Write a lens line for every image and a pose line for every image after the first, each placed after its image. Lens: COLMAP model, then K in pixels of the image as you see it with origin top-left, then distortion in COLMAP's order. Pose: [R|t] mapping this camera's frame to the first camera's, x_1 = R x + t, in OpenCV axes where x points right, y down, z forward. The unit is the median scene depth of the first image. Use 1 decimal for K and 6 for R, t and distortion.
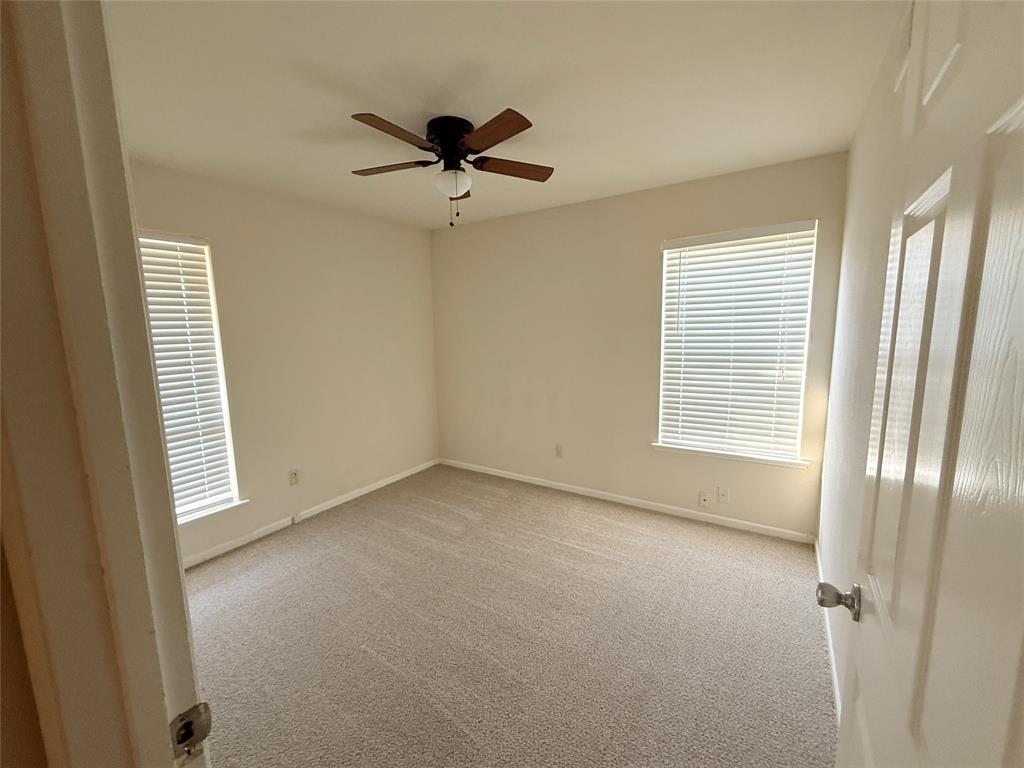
lens RADIAL K [[412.2, 0, 511.6], [0, 412.2, 384.0], [0, 0, 1]] dist [-0.001489, -0.000066]
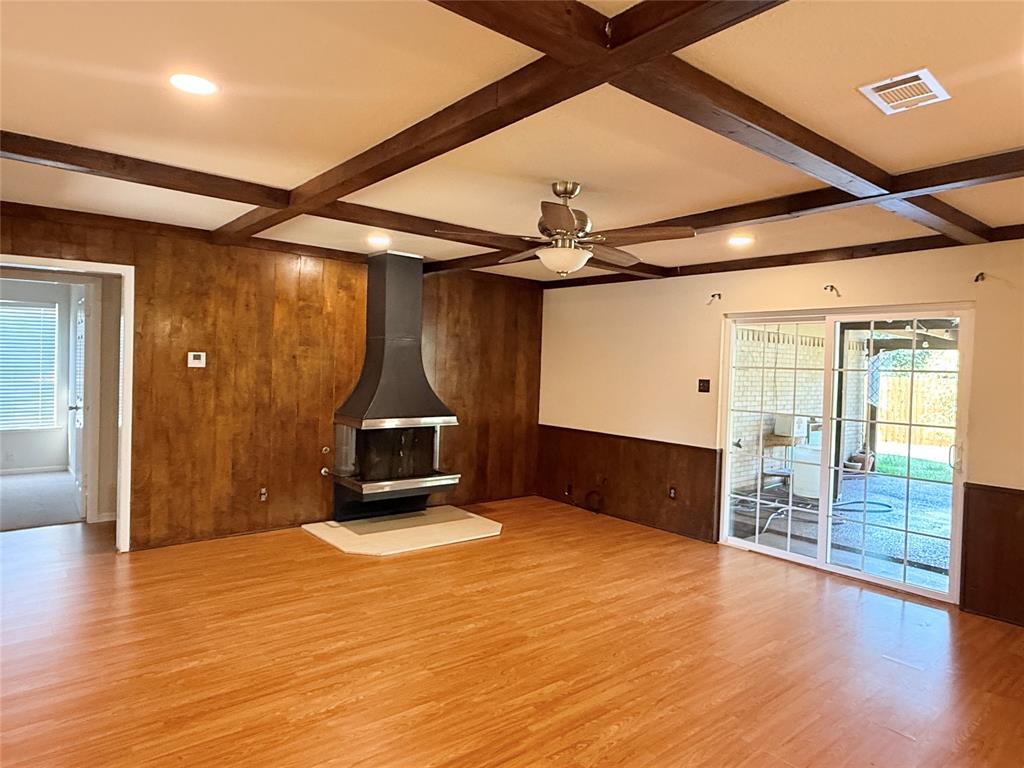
lens RADIAL K [[630.2, 0, 511.9], [0, 630.2, 381.0], [0, 0, 1]] dist [0.000060, 0.001967]
pose [[0.298197, 0.008975, 0.954462, -1.473097], [0.095920, 0.994612, -0.039321, 0.301653], [-0.949672, 0.103278, 0.295730, -1.901377]]
